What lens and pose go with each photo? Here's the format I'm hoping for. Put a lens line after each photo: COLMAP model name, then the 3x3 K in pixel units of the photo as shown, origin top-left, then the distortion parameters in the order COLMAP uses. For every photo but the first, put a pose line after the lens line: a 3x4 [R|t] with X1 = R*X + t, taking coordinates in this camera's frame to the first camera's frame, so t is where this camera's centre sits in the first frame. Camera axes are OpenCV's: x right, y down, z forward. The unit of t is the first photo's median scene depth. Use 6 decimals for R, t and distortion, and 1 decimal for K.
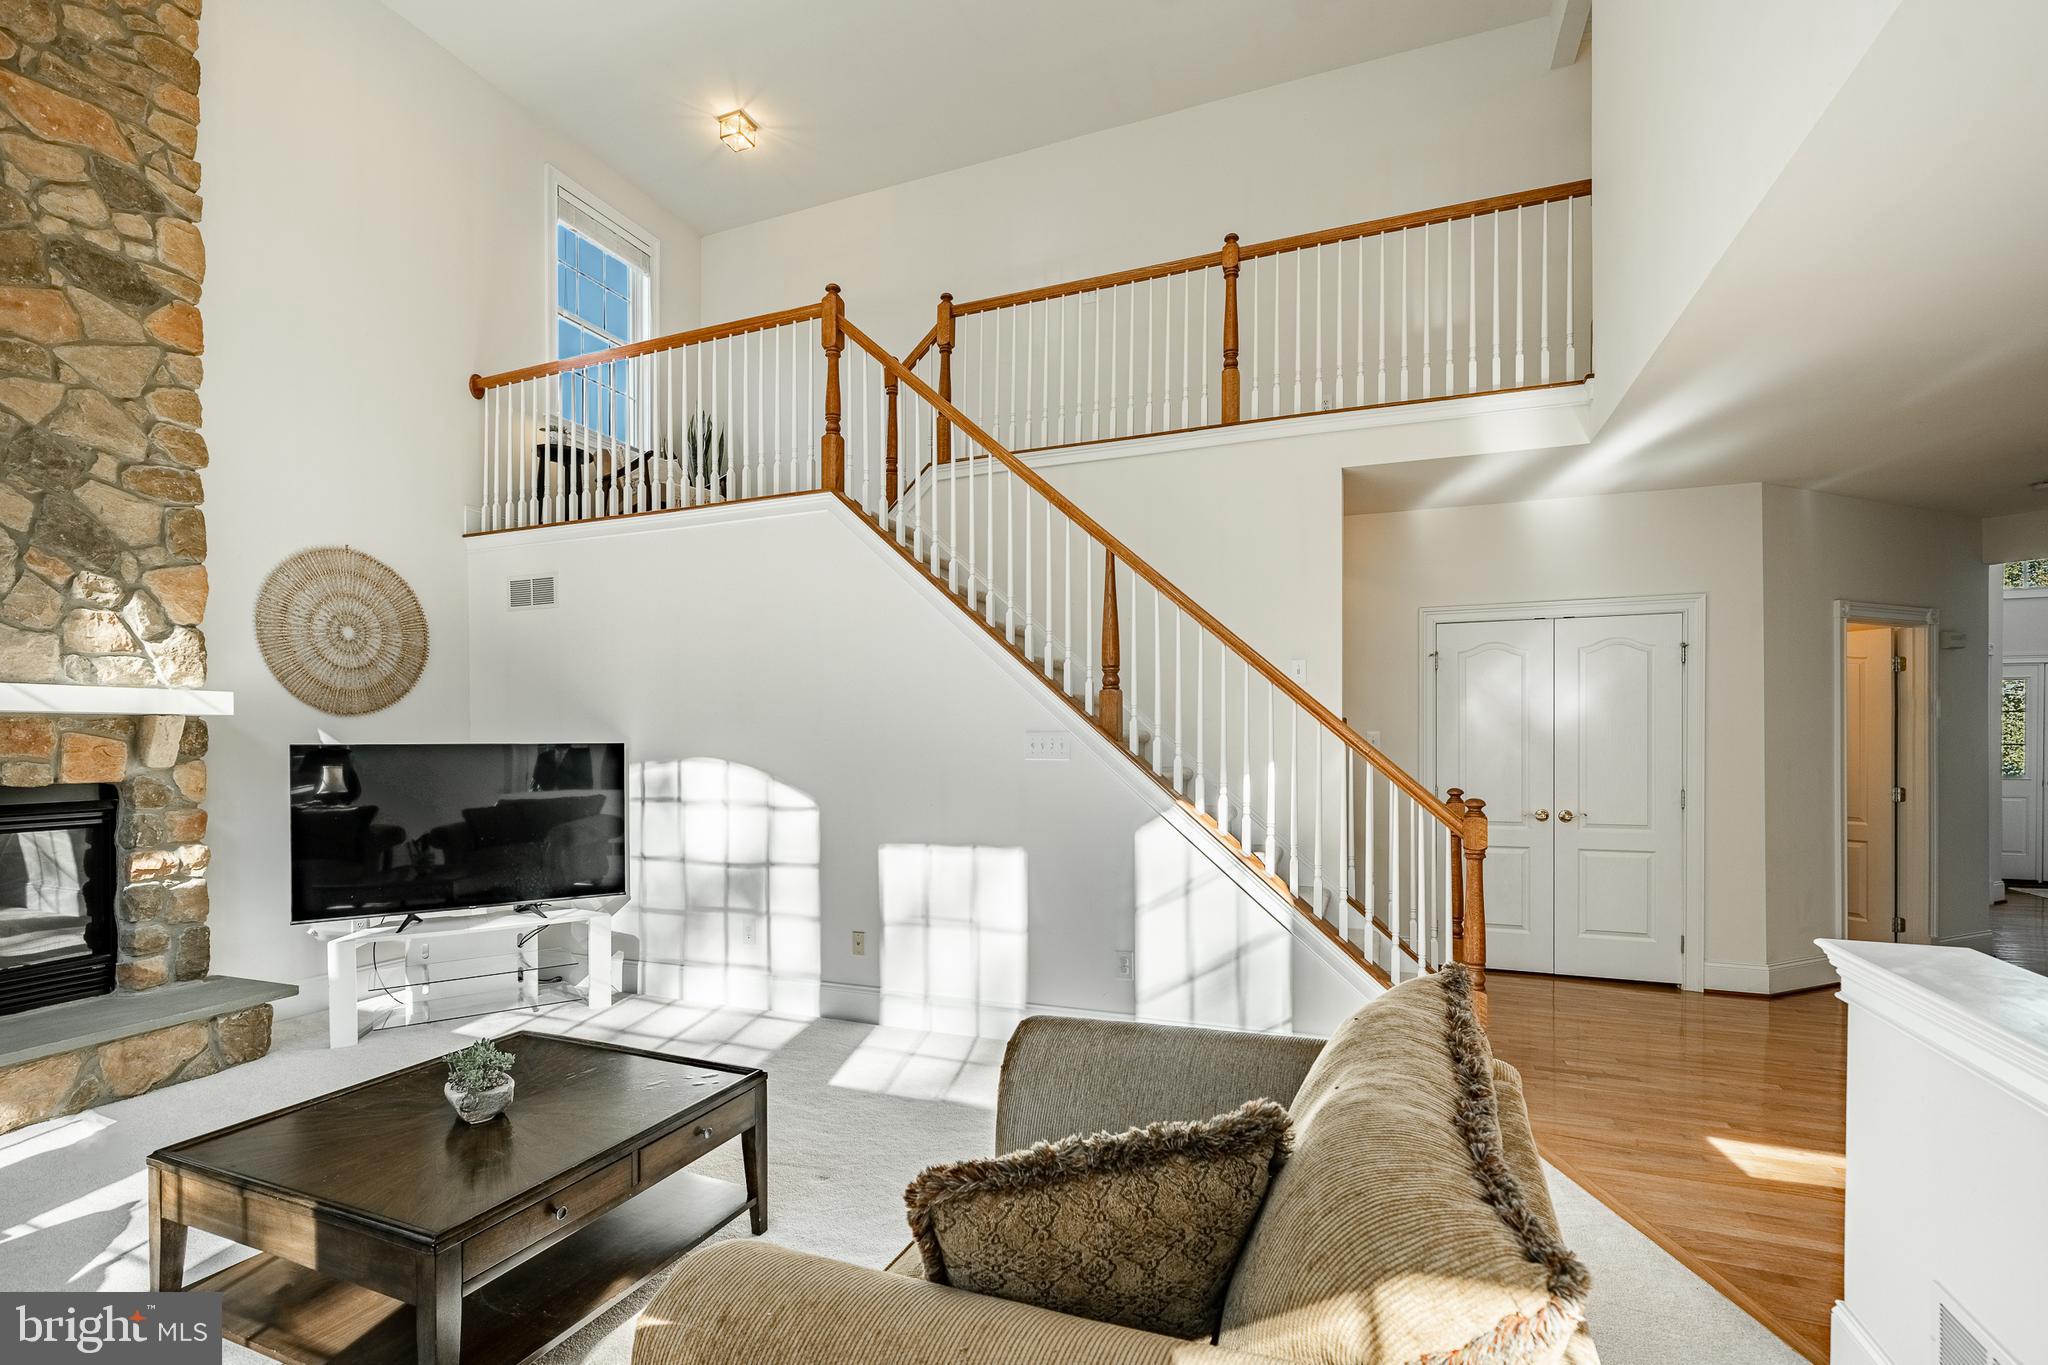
lens RADIAL K [[932.3, 0, 1011.0], [0, 932.3, 746.8], [0, 0, 1]] dist [-0.002893, 0.000001]
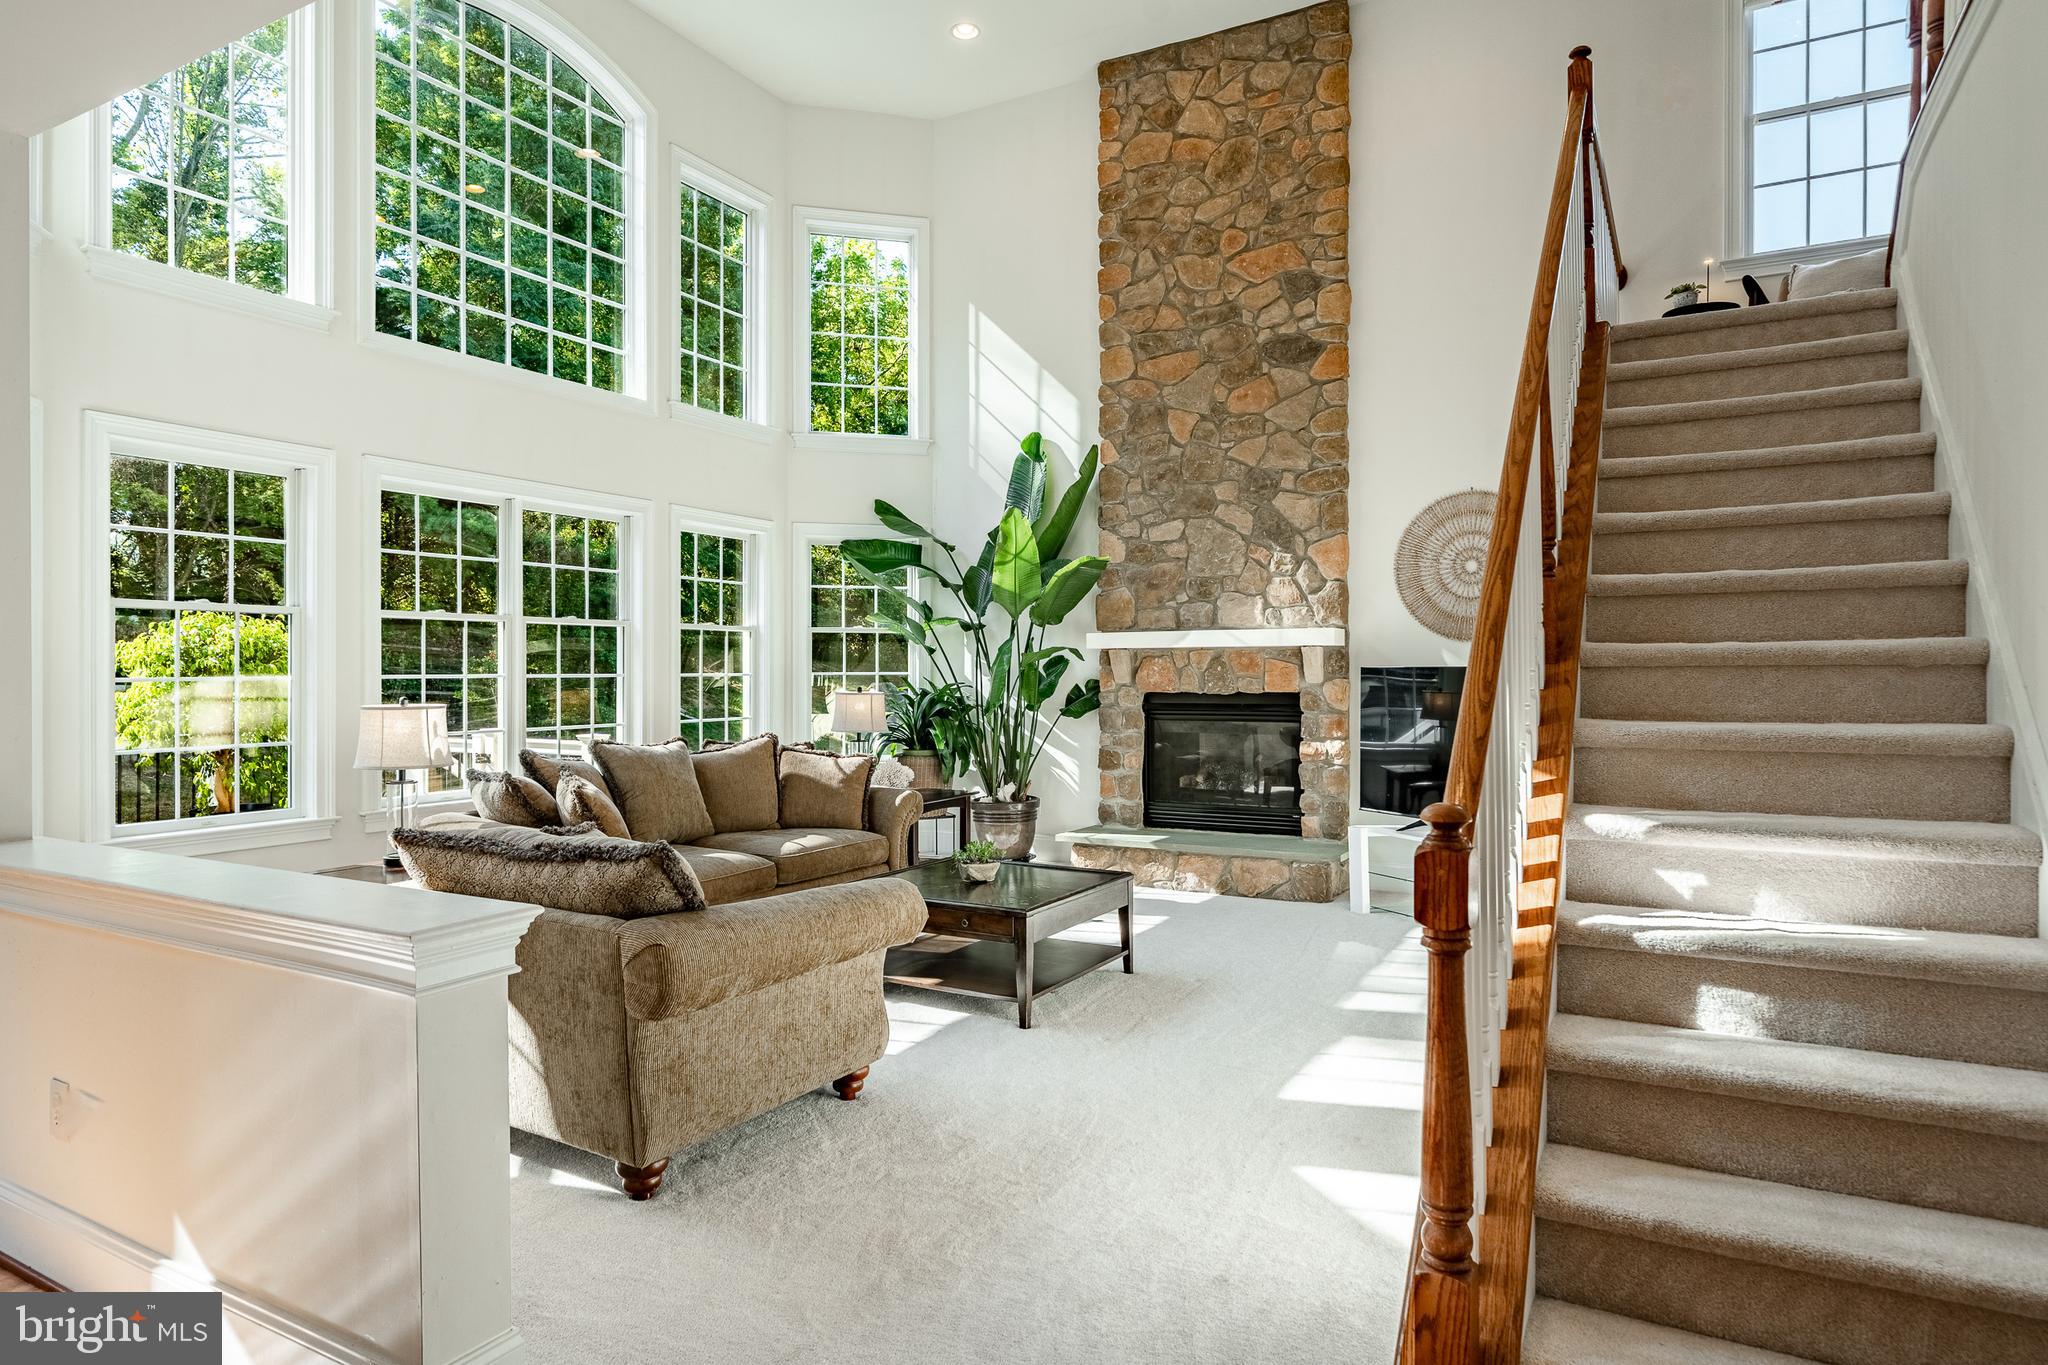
lens RADIAL K [[1172.8, 0, 1001.9], [0, 1172.8, 674.8], [0, 0, 1]] dist [-0.001812, -0.000888]
pose [[-0.135604, 0.003730, -0.990756, 0.921386], [-0.003223, 0.999986, 0.004206, 0.003811], [0.990758, 0.003764, -0.135590, 0.776996]]
